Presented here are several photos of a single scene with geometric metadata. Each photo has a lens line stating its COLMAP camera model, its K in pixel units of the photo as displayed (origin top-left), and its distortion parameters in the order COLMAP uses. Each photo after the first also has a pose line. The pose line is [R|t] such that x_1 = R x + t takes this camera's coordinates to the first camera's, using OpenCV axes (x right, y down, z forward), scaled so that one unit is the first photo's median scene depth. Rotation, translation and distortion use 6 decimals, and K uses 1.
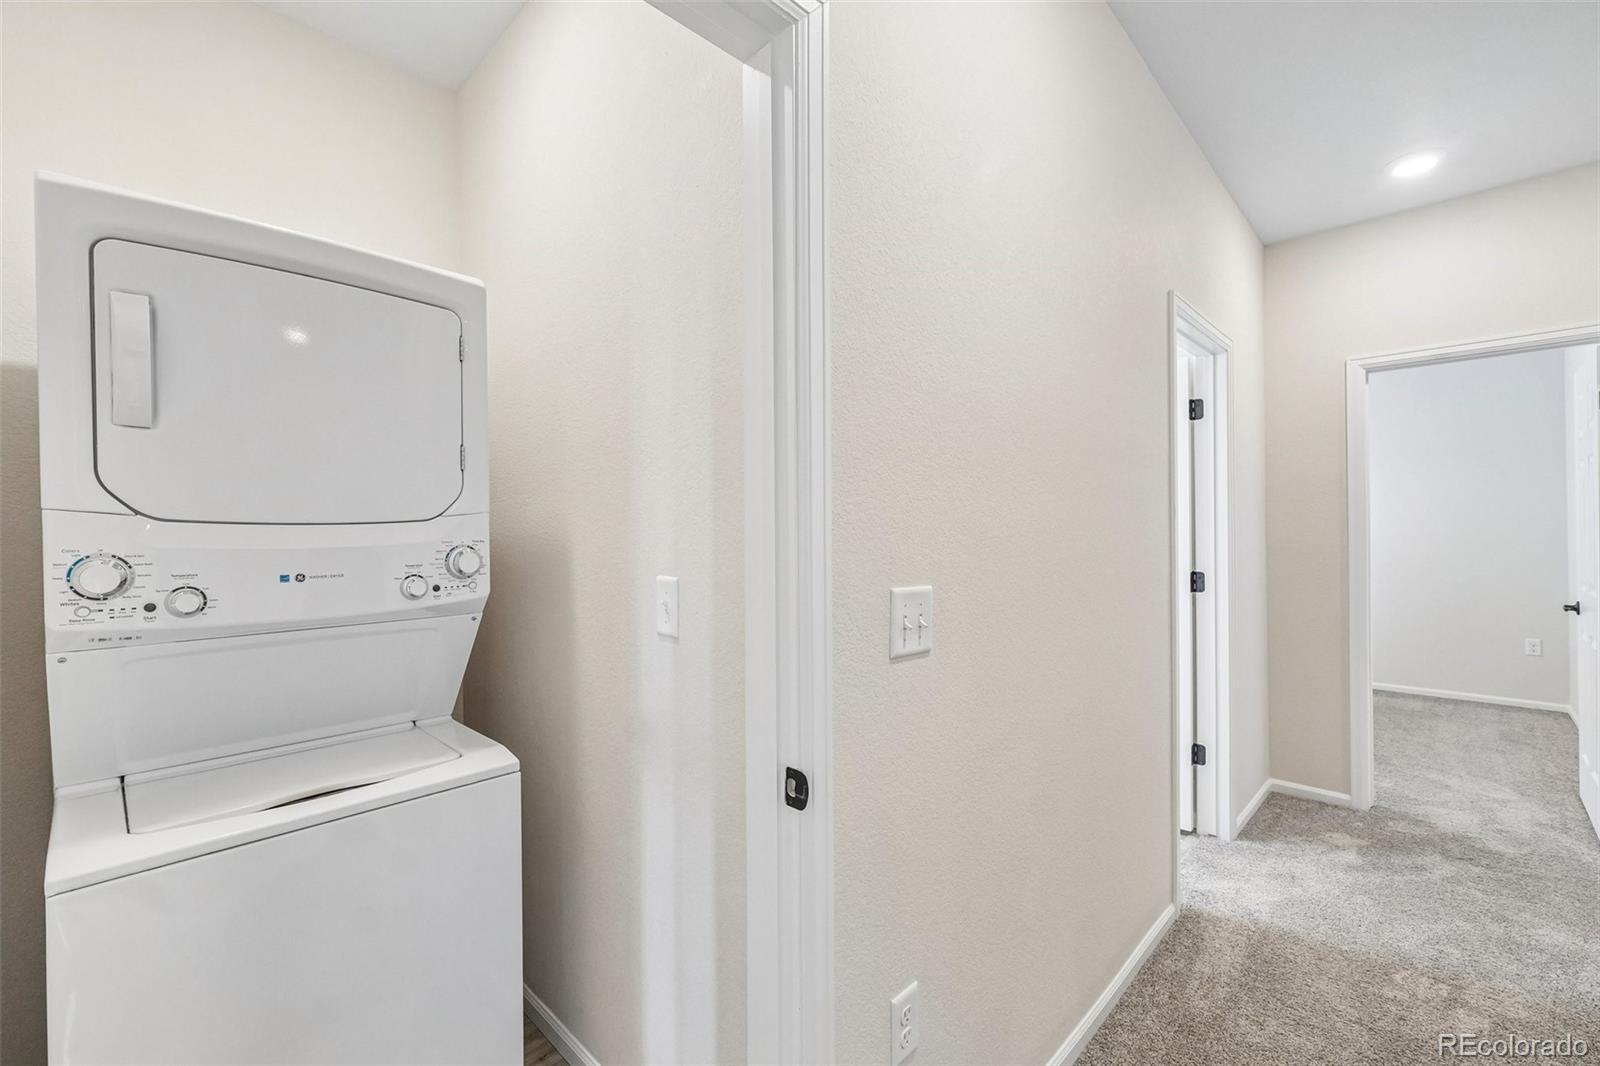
lens RADIAL K [[675.1, 0, 806.1], [0, 675.1, 533.8], [0, 0, 1]] dist [-0.001628, 0.001519]
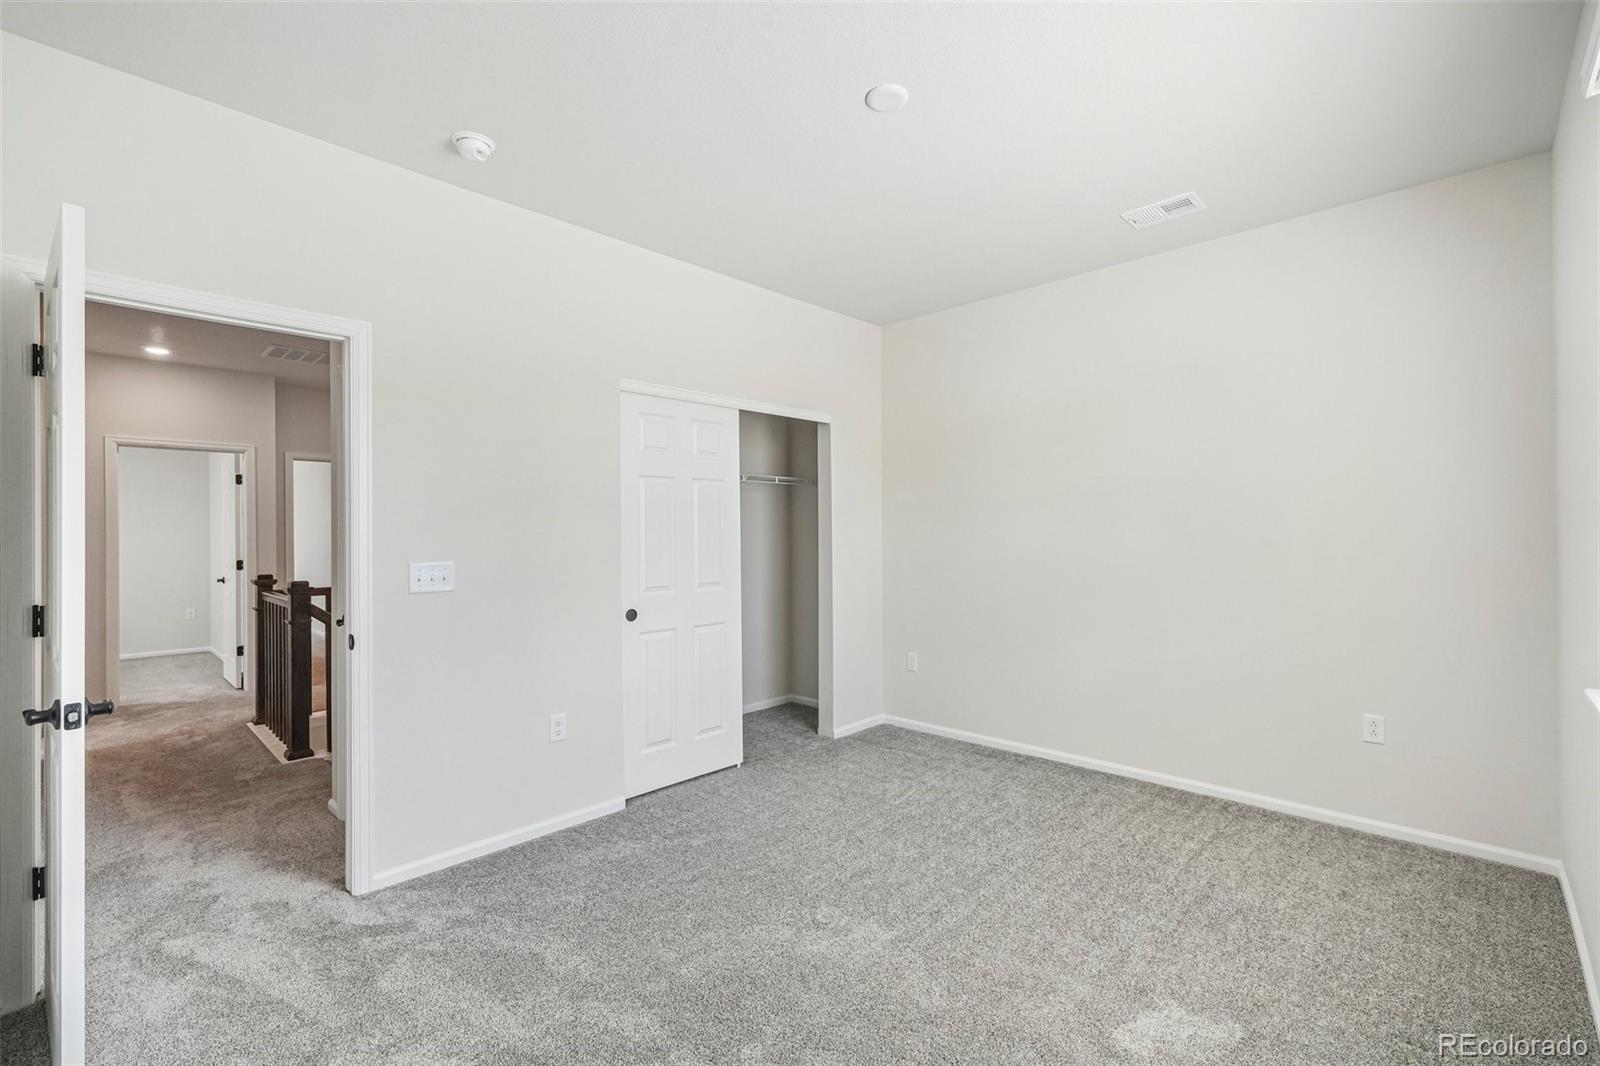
lens RADIAL K [[675.1, 0, 806.1], [0, 675.1, 533.8], [0, 0, 1]] dist [-0.001628, 0.001519]
pose [[-0.022948, 0.008890, 0.999697, -0.636683], [0.010867, 0.999904, -0.008642, 0.009122], [-0.999678, 0.010665, -0.023043, -0.482150]]
